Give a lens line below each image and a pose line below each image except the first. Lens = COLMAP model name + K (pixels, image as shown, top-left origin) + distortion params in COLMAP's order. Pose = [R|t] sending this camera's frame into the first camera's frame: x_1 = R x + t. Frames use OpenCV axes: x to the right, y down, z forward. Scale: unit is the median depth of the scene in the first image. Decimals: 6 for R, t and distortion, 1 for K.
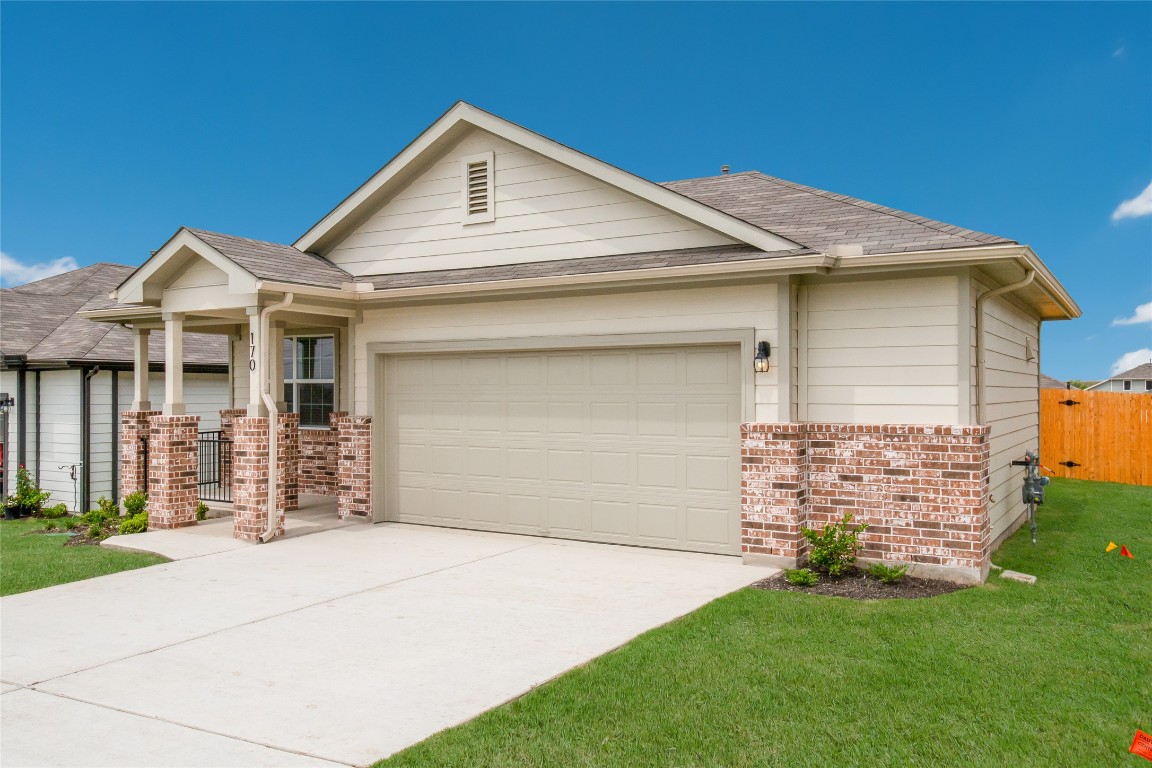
lens RADIAL K [[929.0, 0, 583.2], [0, 929.0, 384.7], [0, 0, 1]] dist [0.023080, 0.001869]
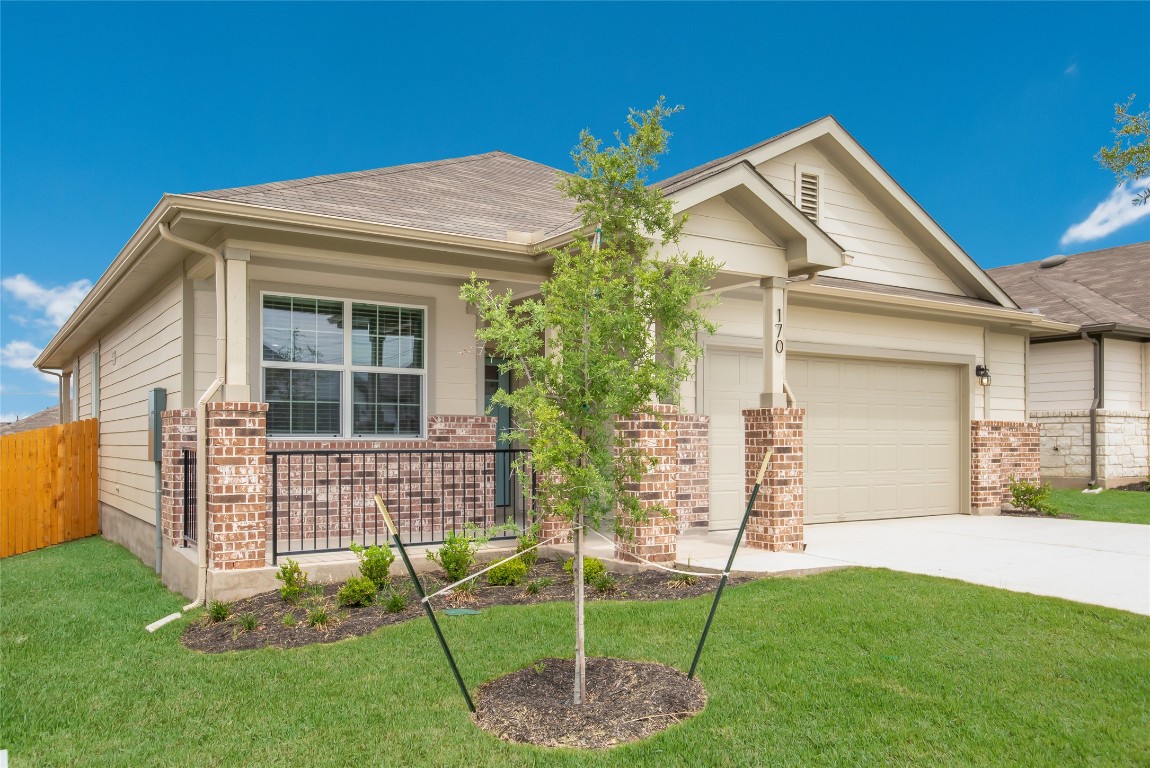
lens RADIAL K [[927.4, 0, 593.1], [0, 927.4, 430.8], [0, 0, 1]] dist [0.023080, 0.001869]
pose [[0.404536, 0.012838, 0.914432, -1.427834], [-0.006362, 0.999917, -0.011224, 0.079312], [-0.914500, -0.001277, 0.404584, 0.968369]]
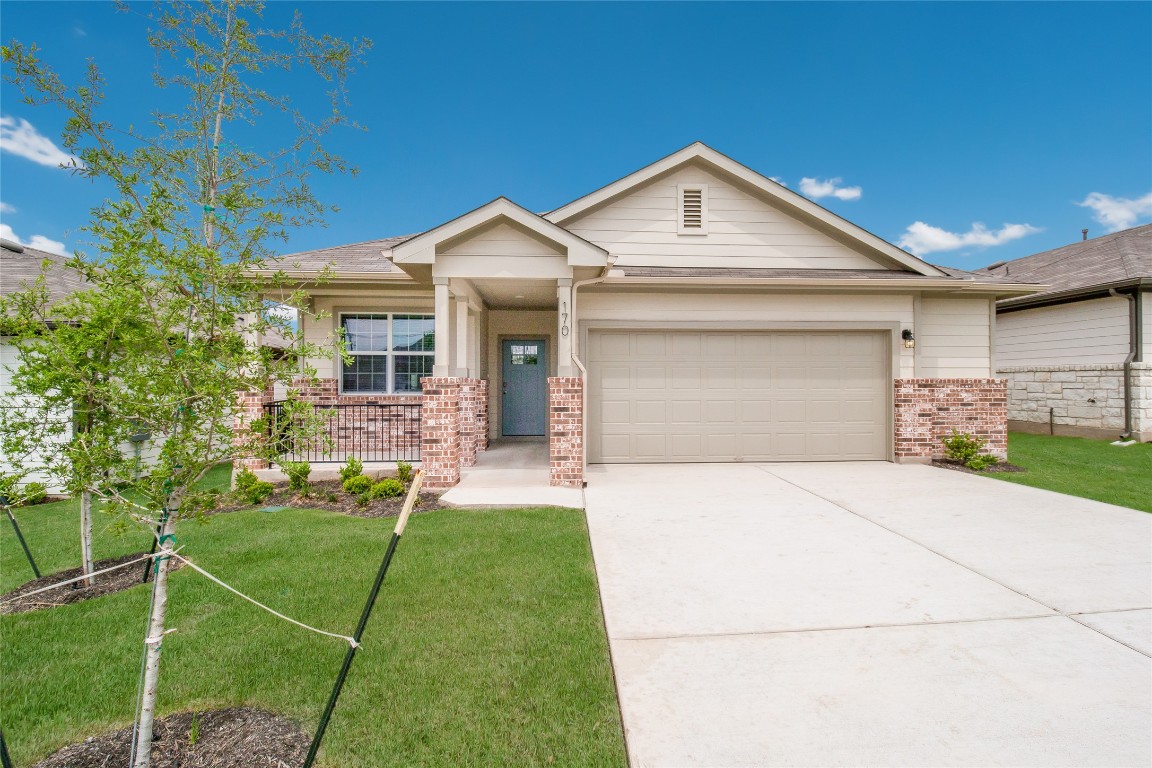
lens RADIAL K [[565.7, 0, 582.8], [0, 565.7, 373.9], [0, 0, 1]] dist [-0.004815, -0.003345]
pose [[0.812825, 0.007688, 0.582457, -0.875007], [-0.004063, 0.999963, -0.007529, 0.043201], [-0.582494, 0.003753, 0.812826, 0.516915]]
